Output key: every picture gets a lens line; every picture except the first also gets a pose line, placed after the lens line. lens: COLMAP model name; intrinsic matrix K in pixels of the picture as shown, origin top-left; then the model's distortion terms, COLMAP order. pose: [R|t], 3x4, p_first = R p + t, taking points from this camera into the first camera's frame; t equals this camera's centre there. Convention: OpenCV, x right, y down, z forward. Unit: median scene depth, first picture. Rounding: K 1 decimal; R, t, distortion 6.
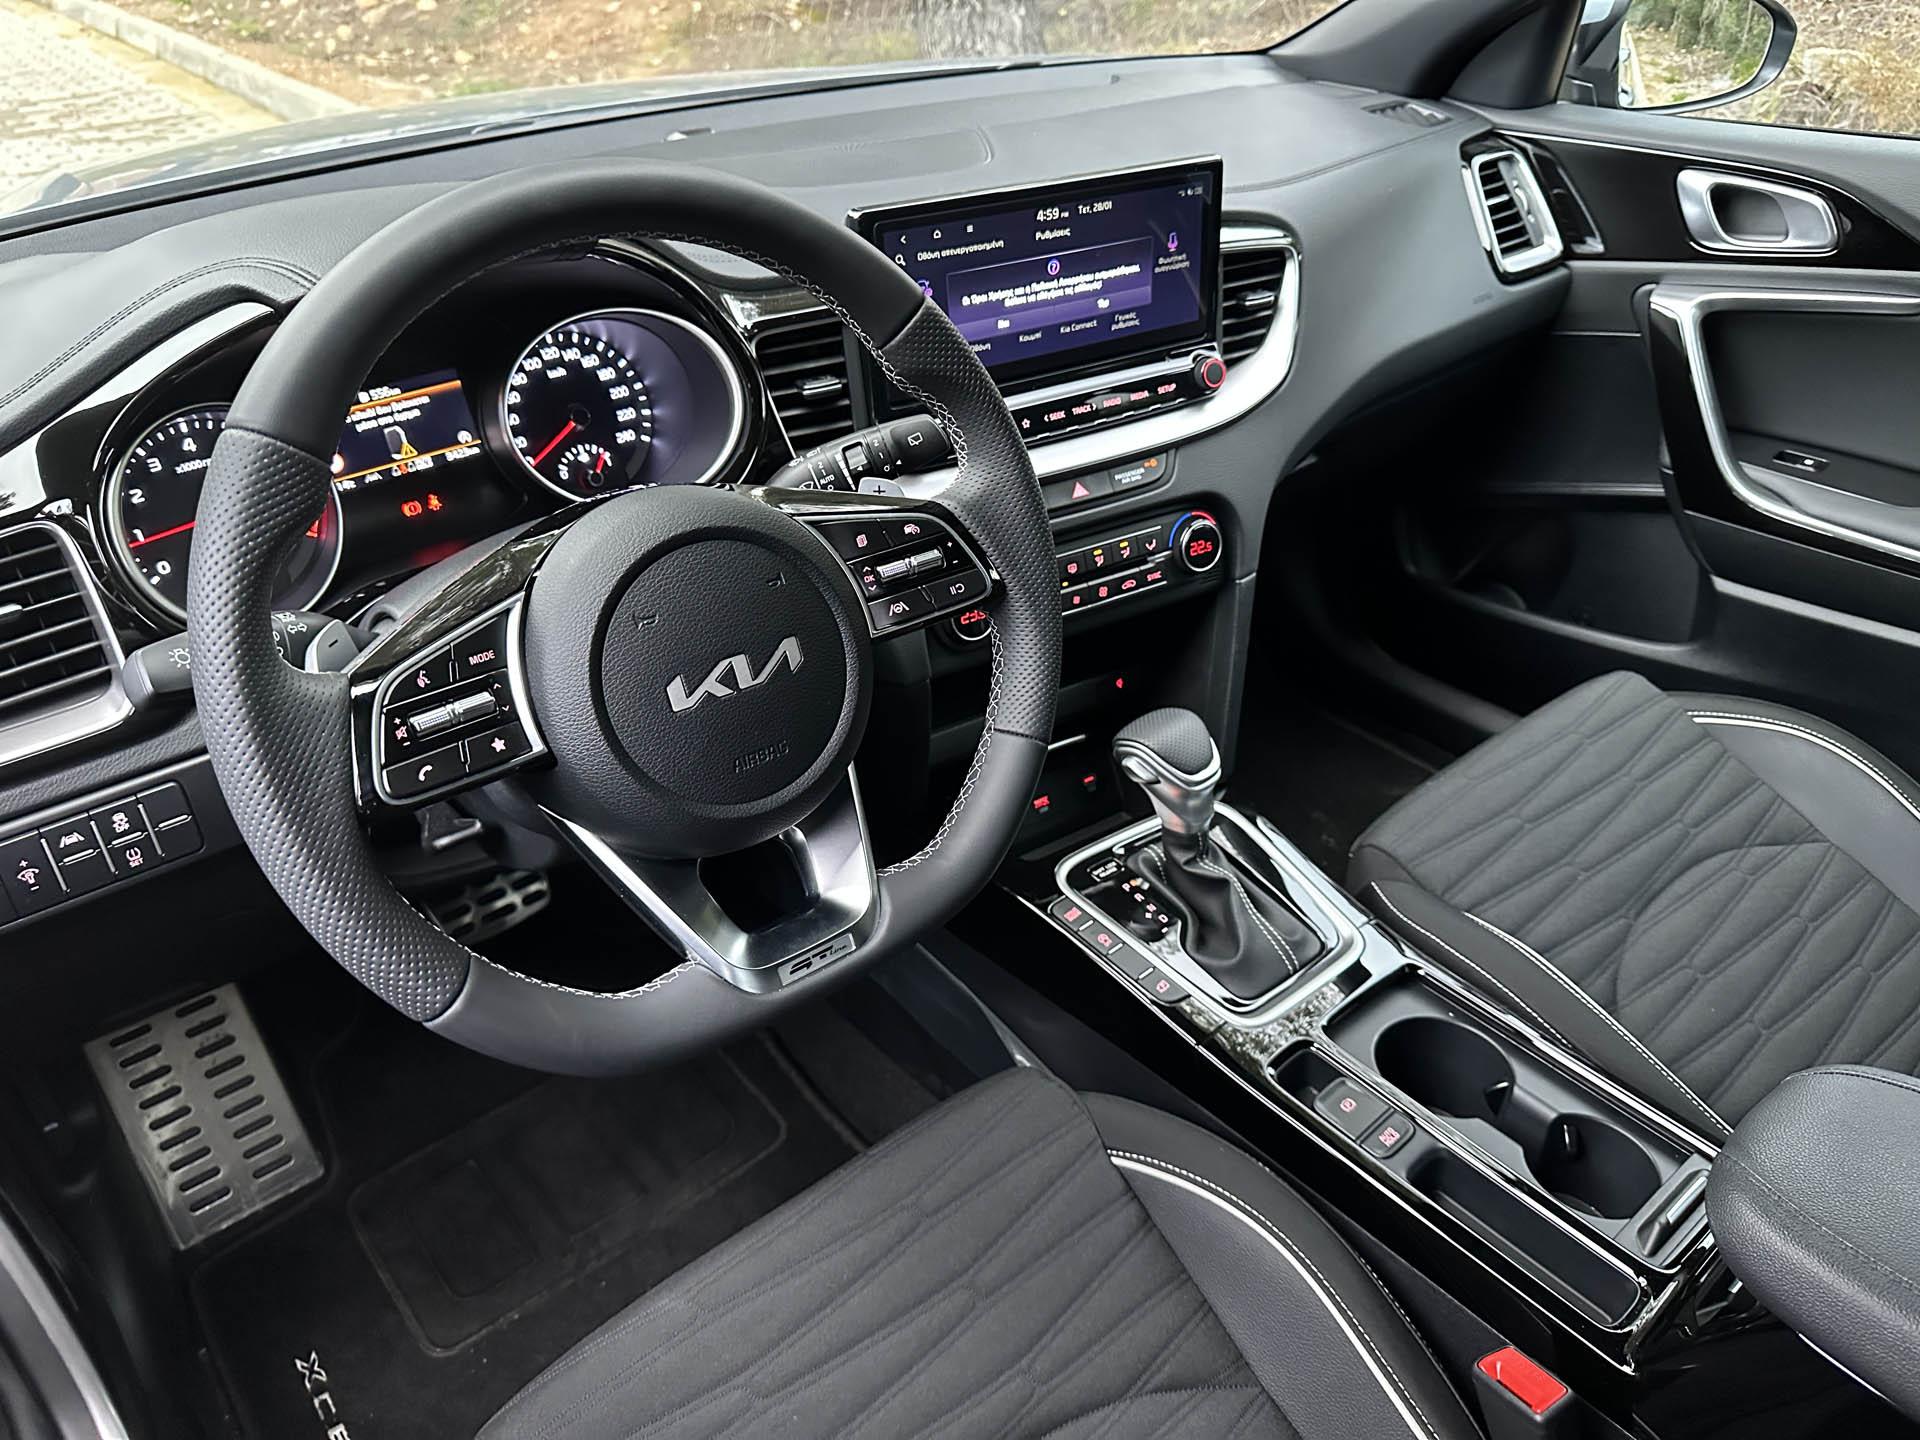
lens RADIAL K [[1324.1, 0, 960.0], [0, 1324.1, 720.0], [0, 0, 1]] dist [0.128266, -0.273491]
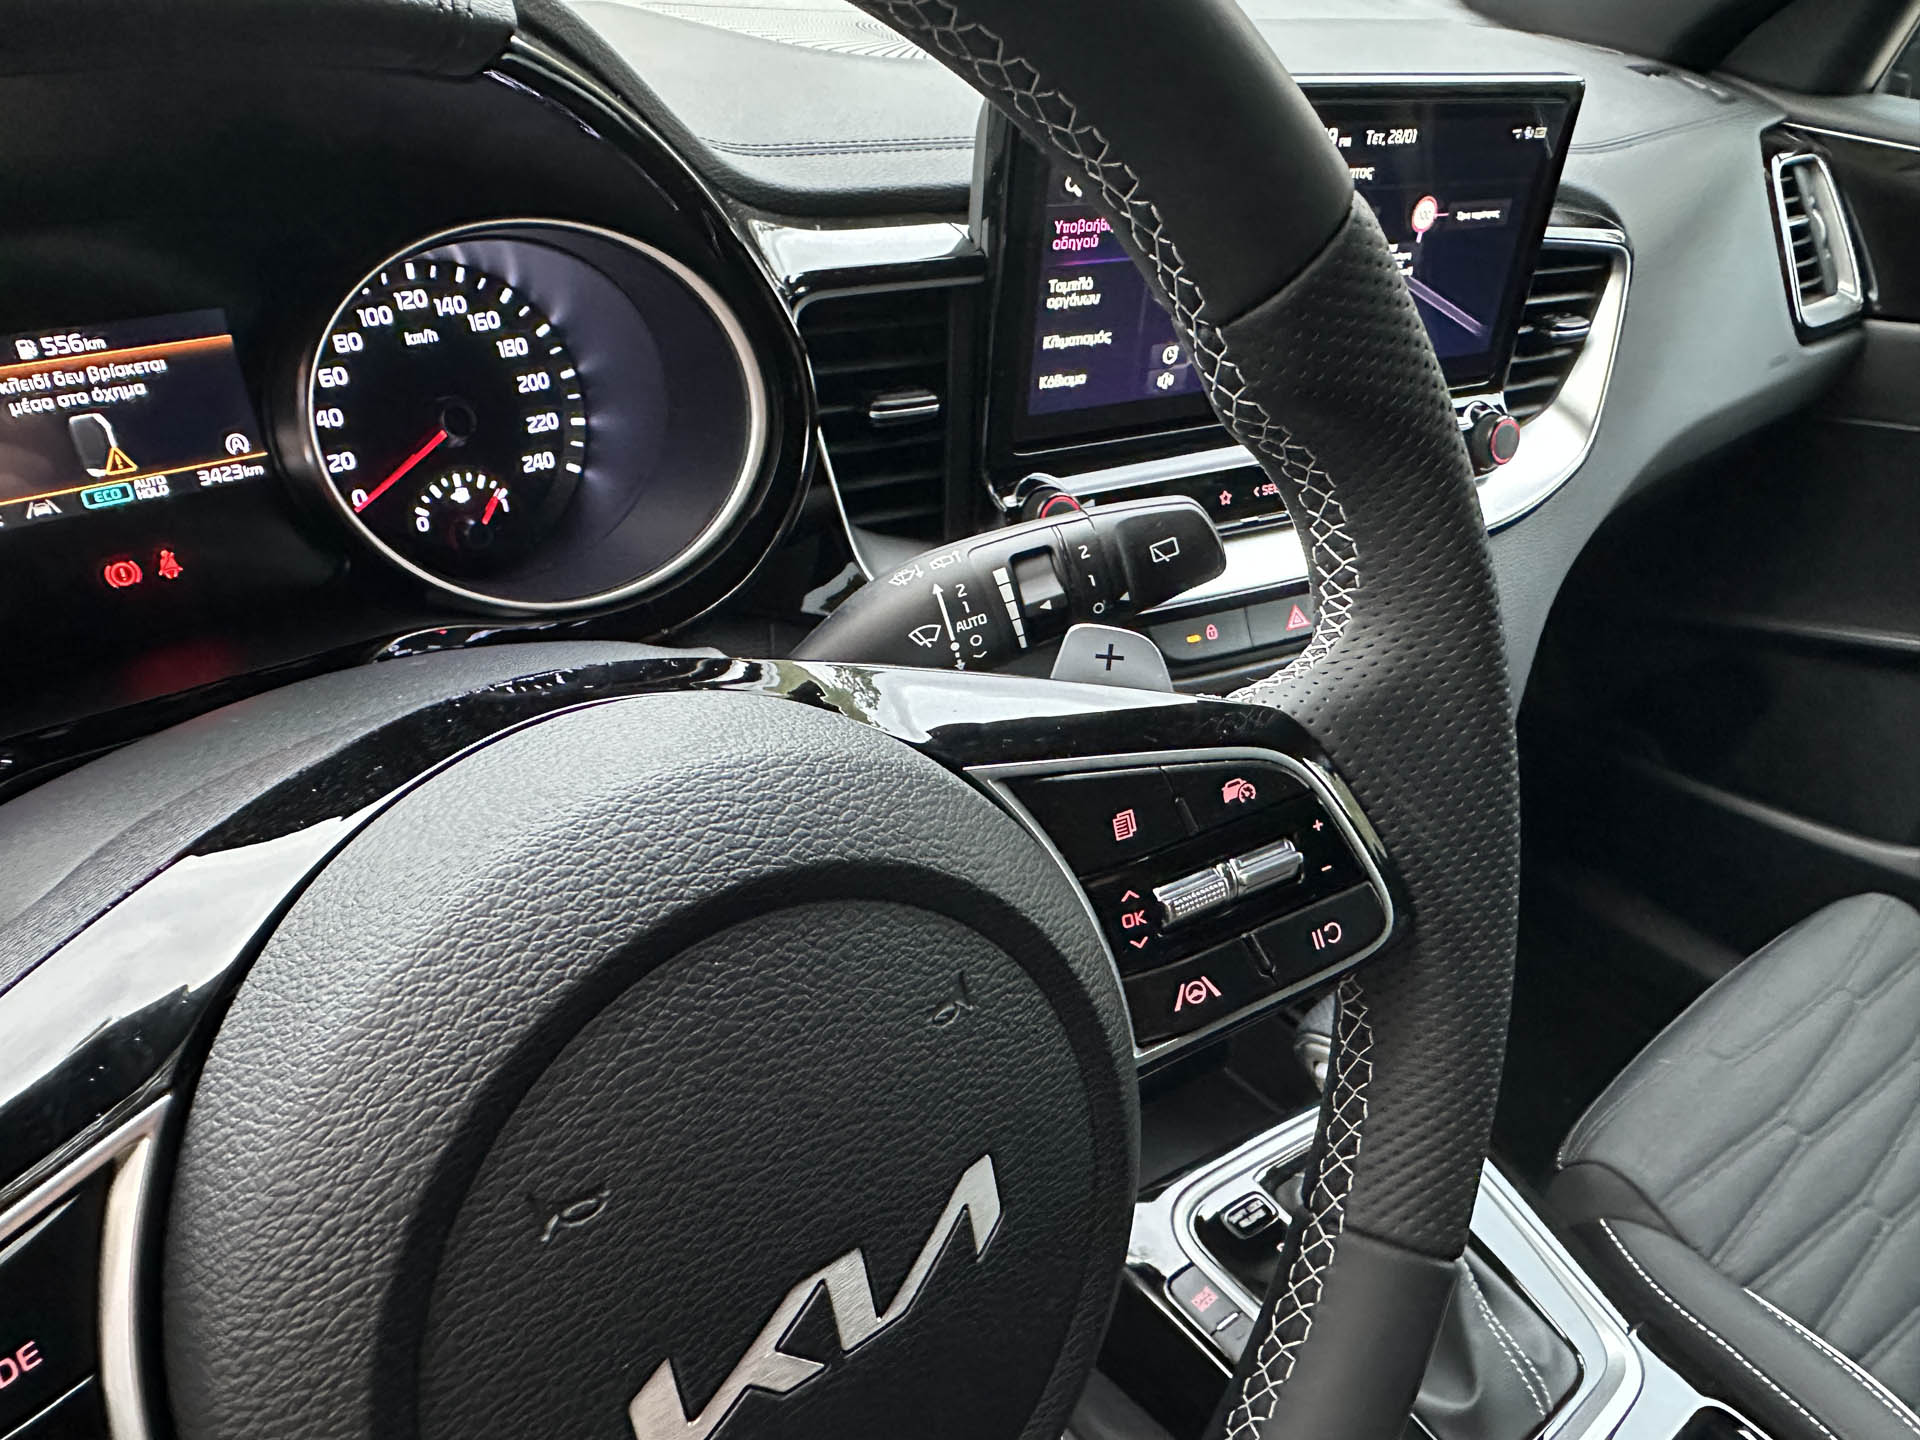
lens RADIAL K [[1333.4, 0, 894.8], [0, 1333.4, 814.4], [0, 0, 1]] dist [-0.007956, 0.001866]
pose [[0.995656, 0.082120, 0.043882, -0.116281], [-0.084615, 0.994701, 0.058395, -0.112847], [-0.038854, -0.061854, 0.997329, 0.438747]]
